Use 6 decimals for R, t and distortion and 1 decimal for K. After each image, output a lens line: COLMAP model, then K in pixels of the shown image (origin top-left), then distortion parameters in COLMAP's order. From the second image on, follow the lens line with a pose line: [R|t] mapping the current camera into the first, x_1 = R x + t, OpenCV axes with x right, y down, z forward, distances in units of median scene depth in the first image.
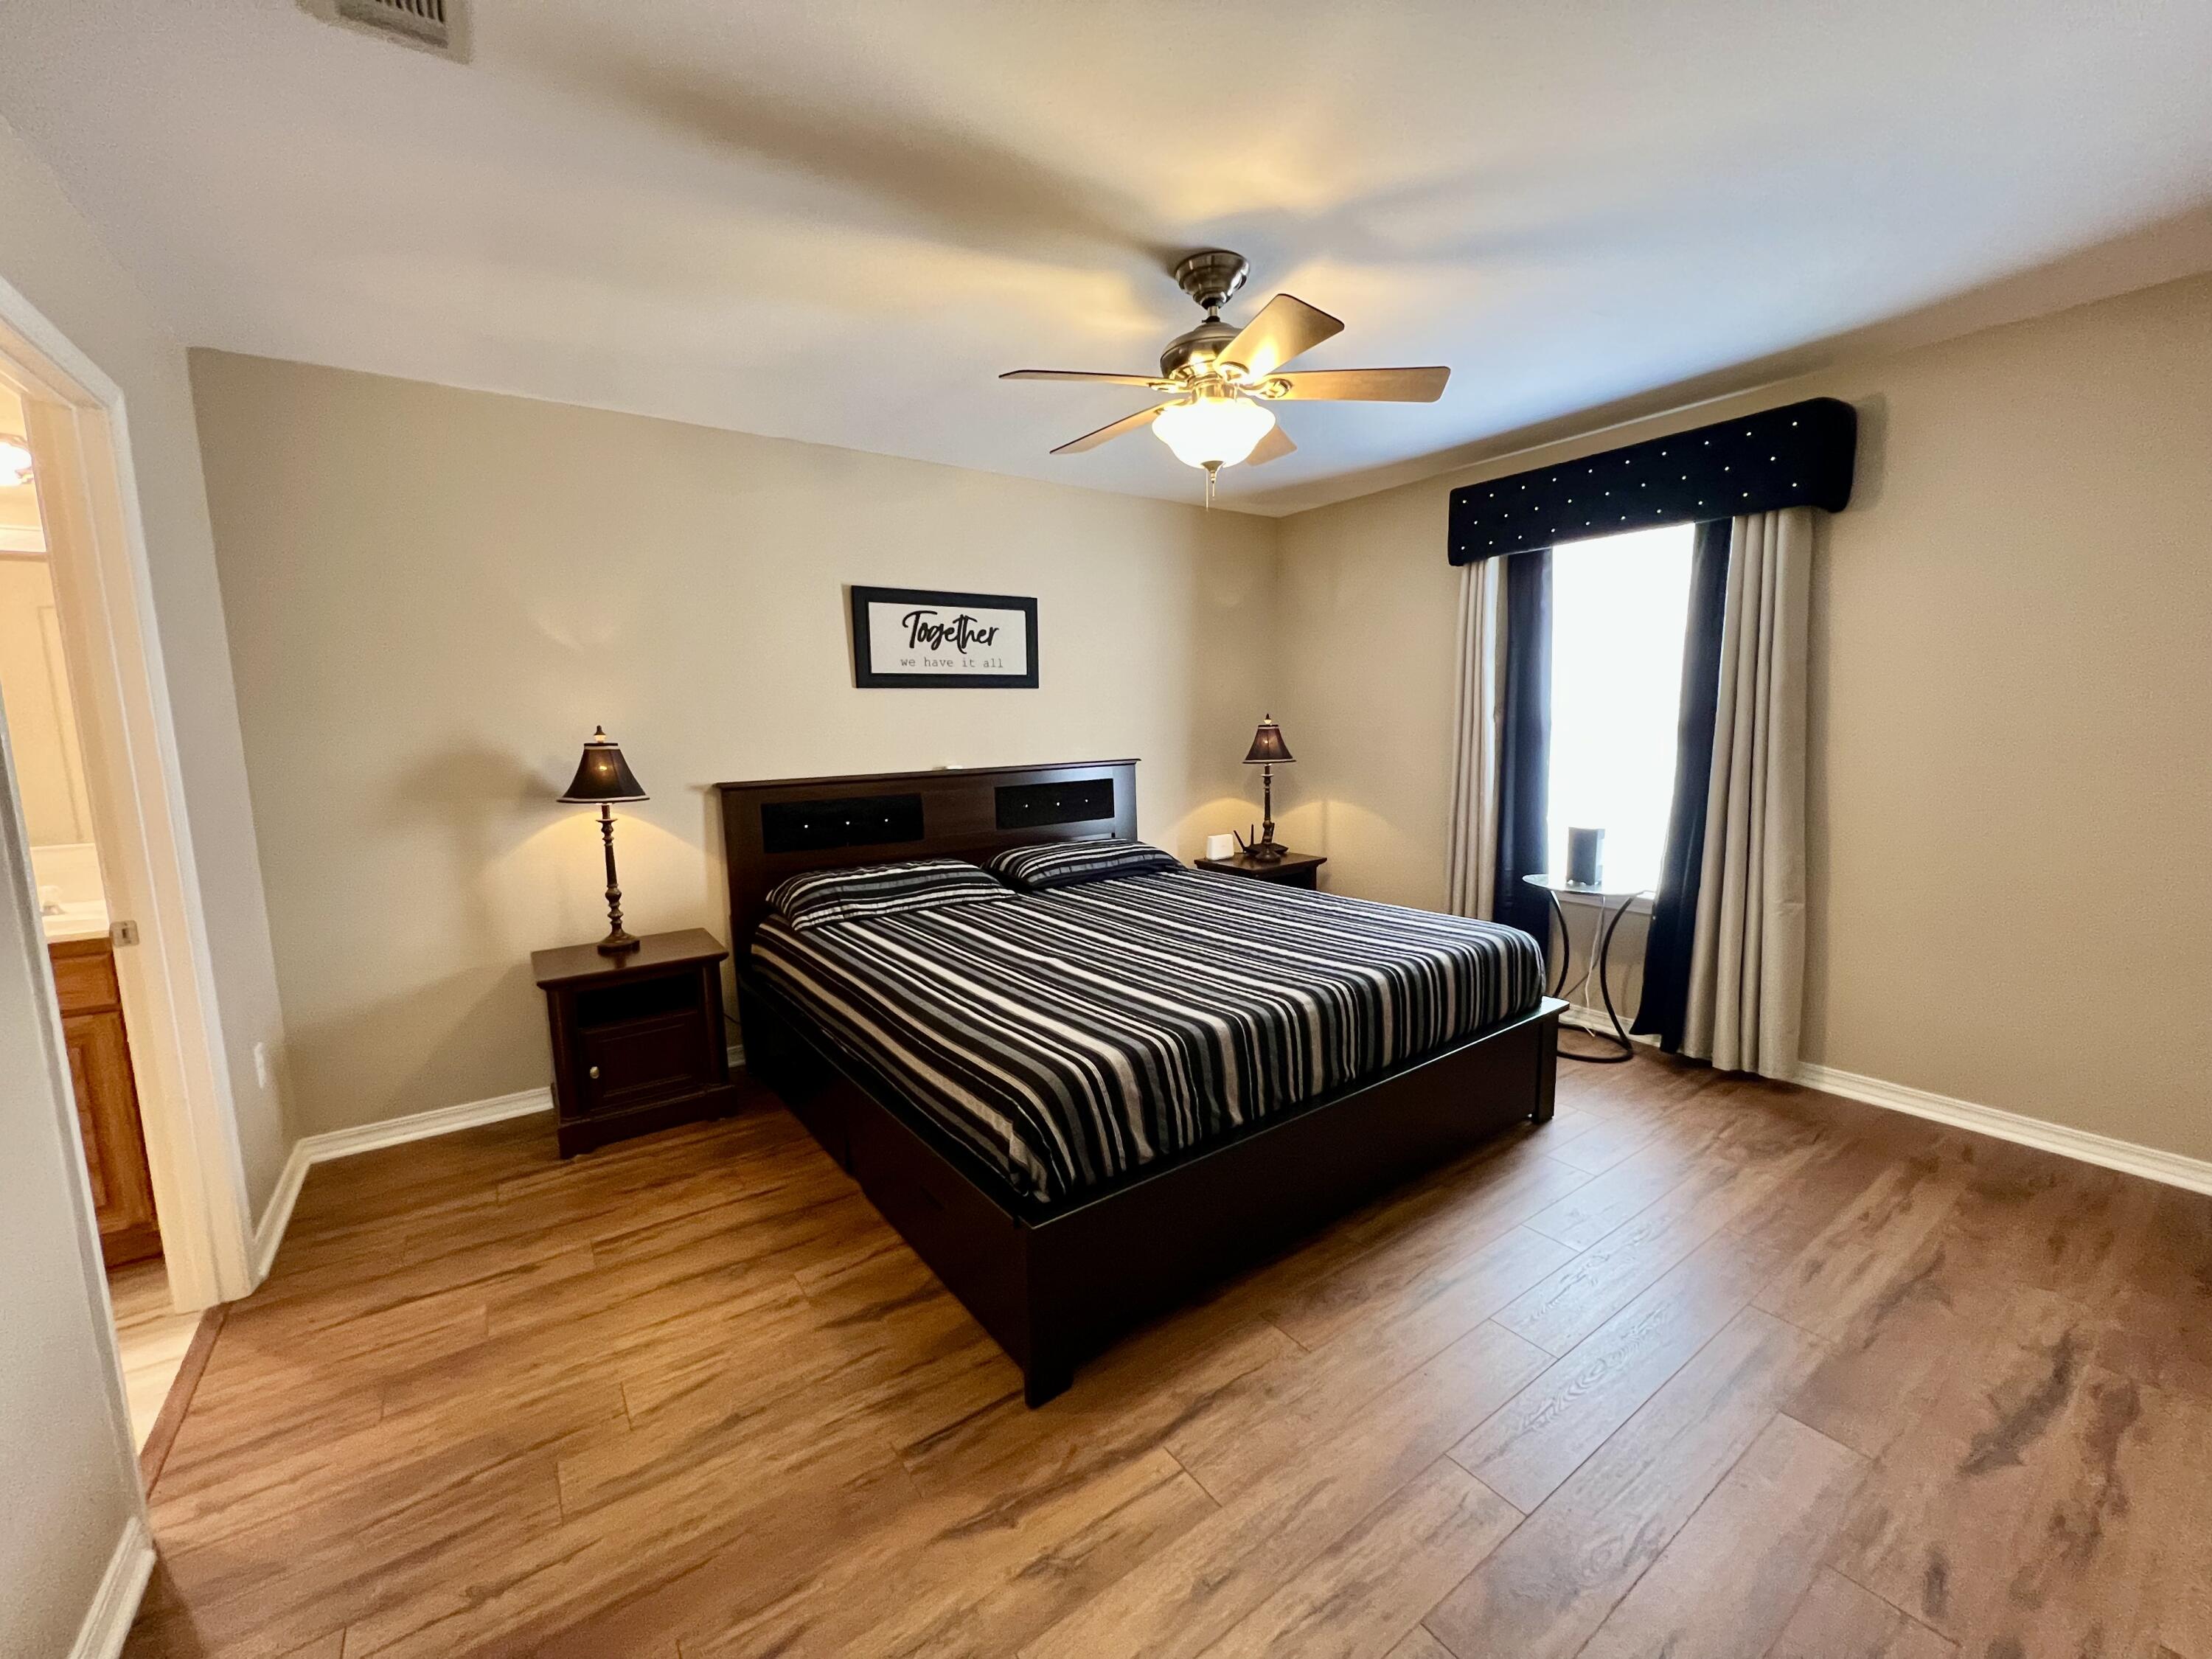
lens RADIAL K [[892.7, 0, 1103.5], [0, 892.7, 838.5], [0, 0, 1]] dist [-0.002450, 0.001380]
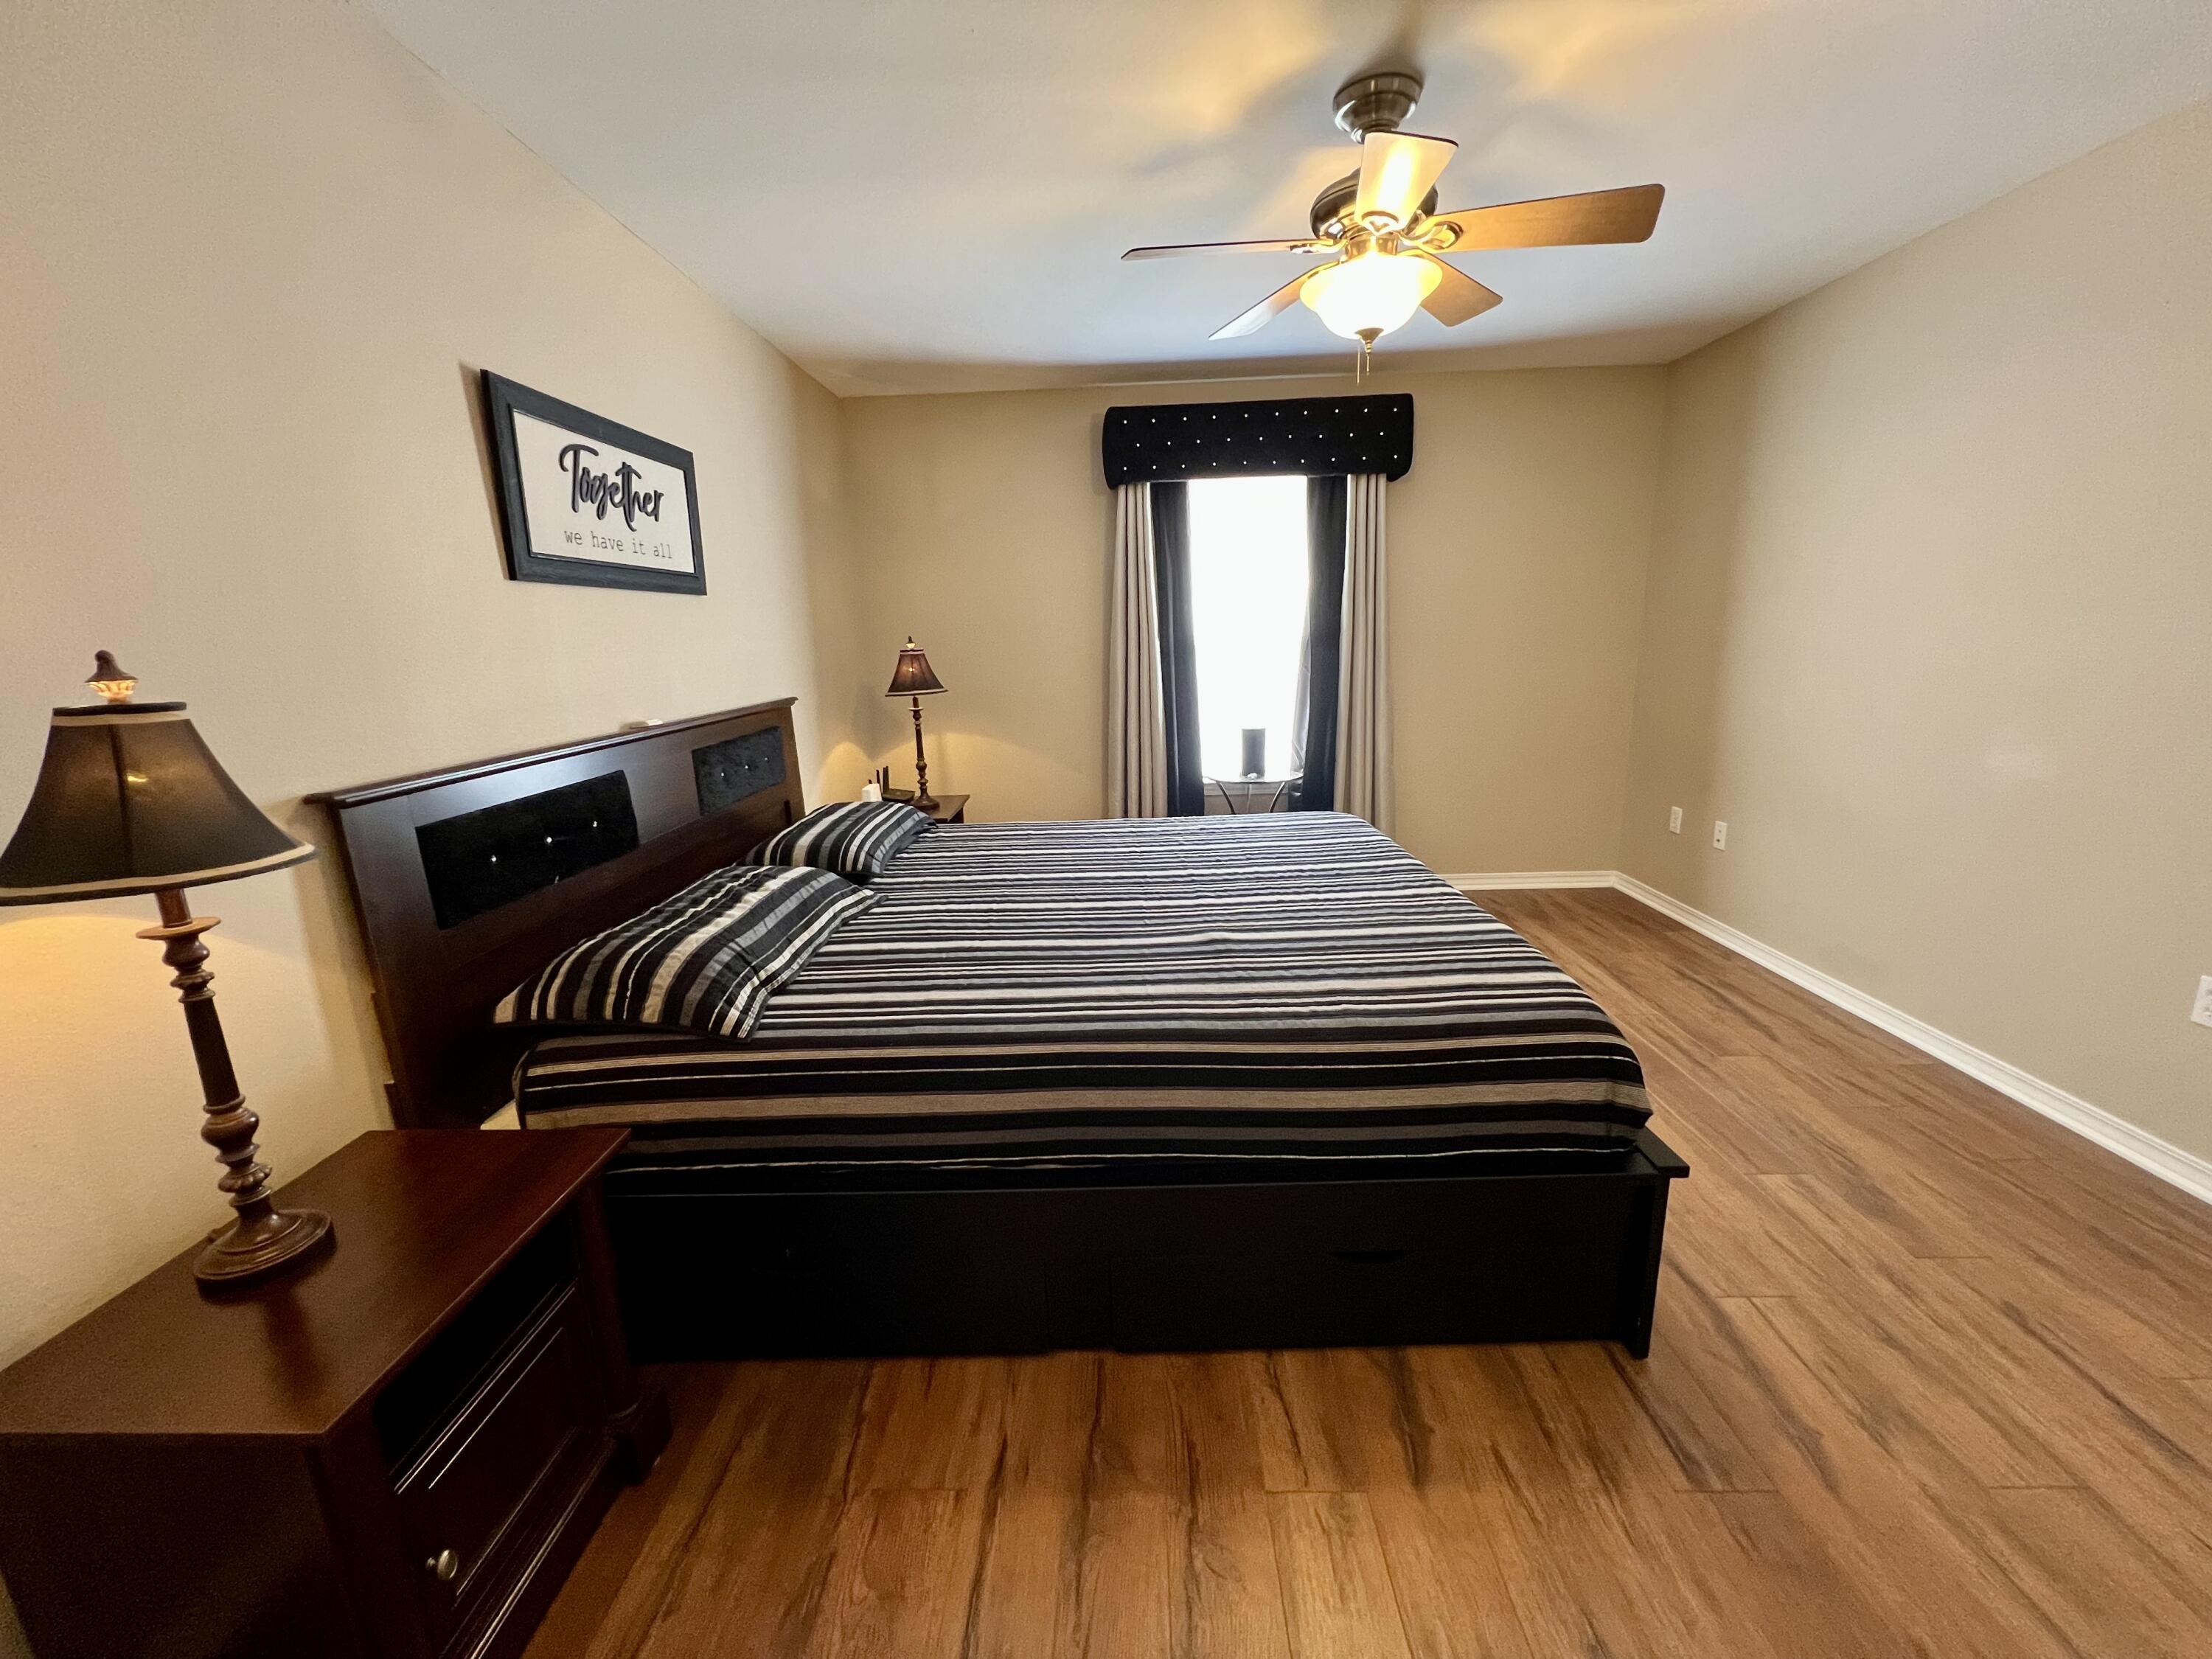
lens RADIAL K [[892.7, 0, 1114.8], [0, 892.7, 835.2], [0, 0, 1]] dist [-0.002450, 0.001380]
pose [[0.587661, -0.178840, 0.789095, -0.516055], [0.129164, 0.983495, 0.126706, -0.044991], [-0.798731, 0.027462, 0.601061, 0.426185]]
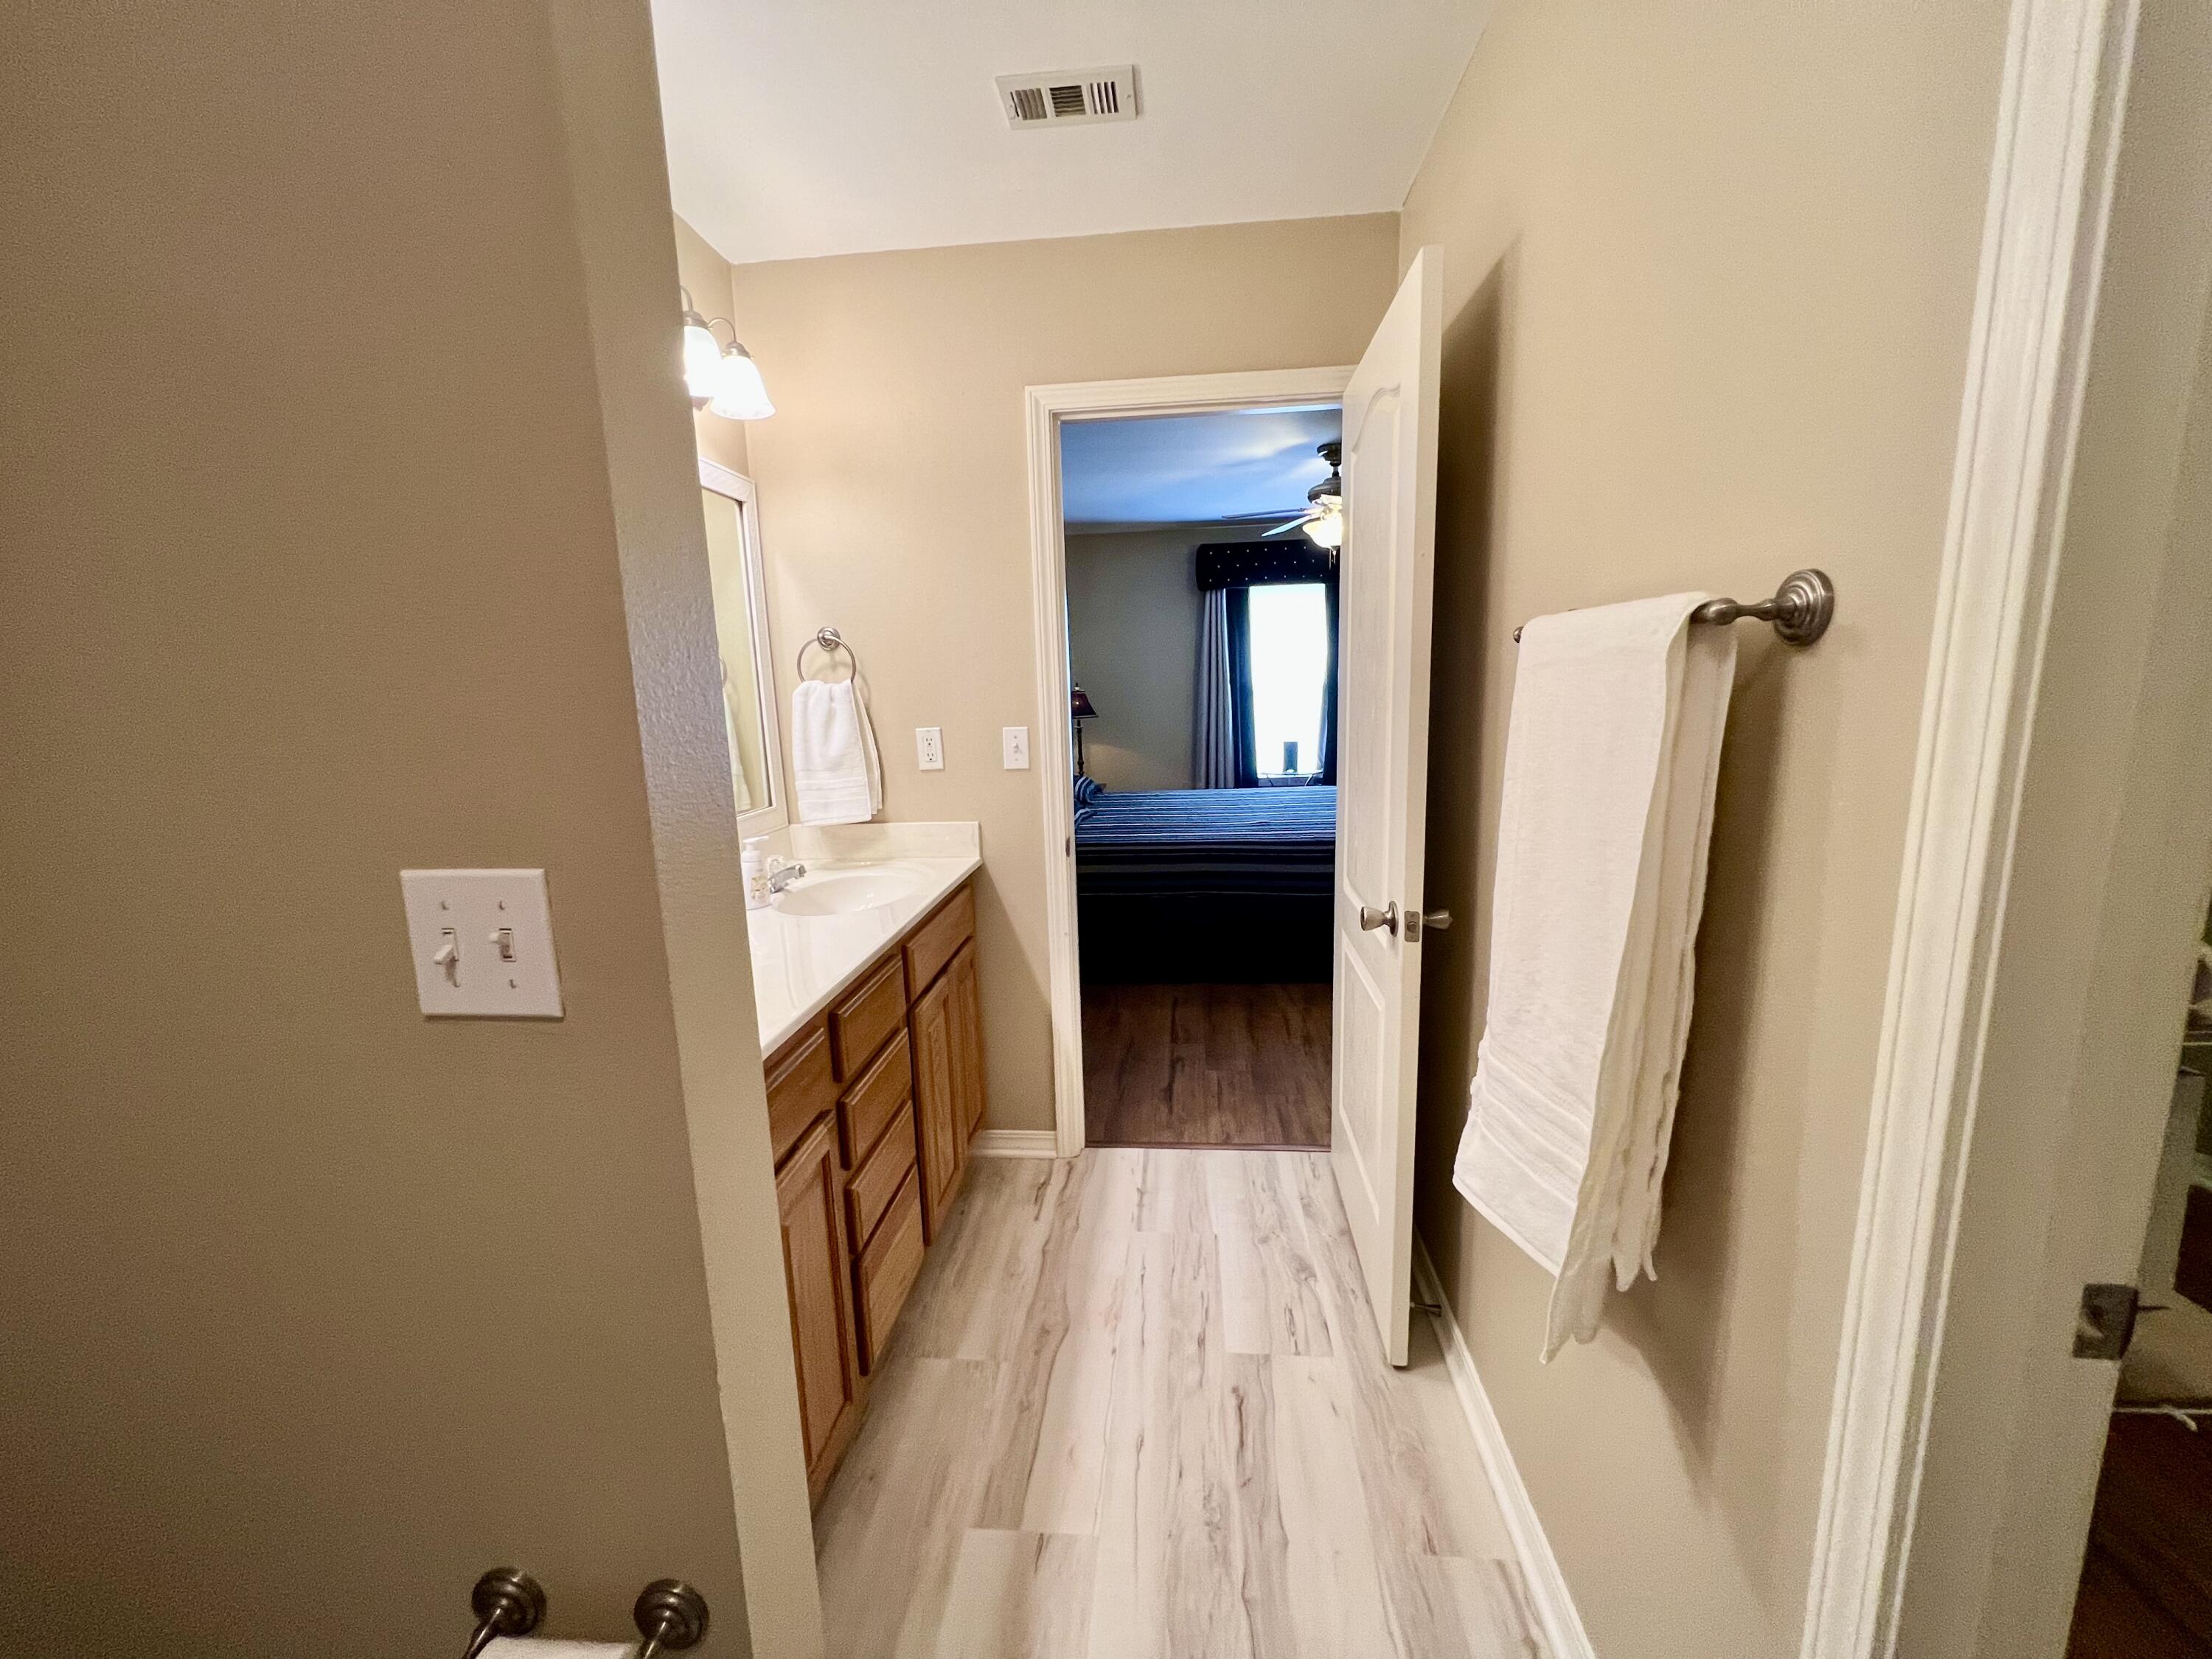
lens RADIAL K [[892.7, 0, 1093.8], [0, 892.7, 831.5], [0, 0, 1]] dist [-0.002450, 0.001380]
pose [[0.654609, -0.127927, 0.745065, -1.103295], [0.123186, 0.990456, 0.061830, 0.009034], [-0.745864, 0.051308, 0.664120, 0.080483]]
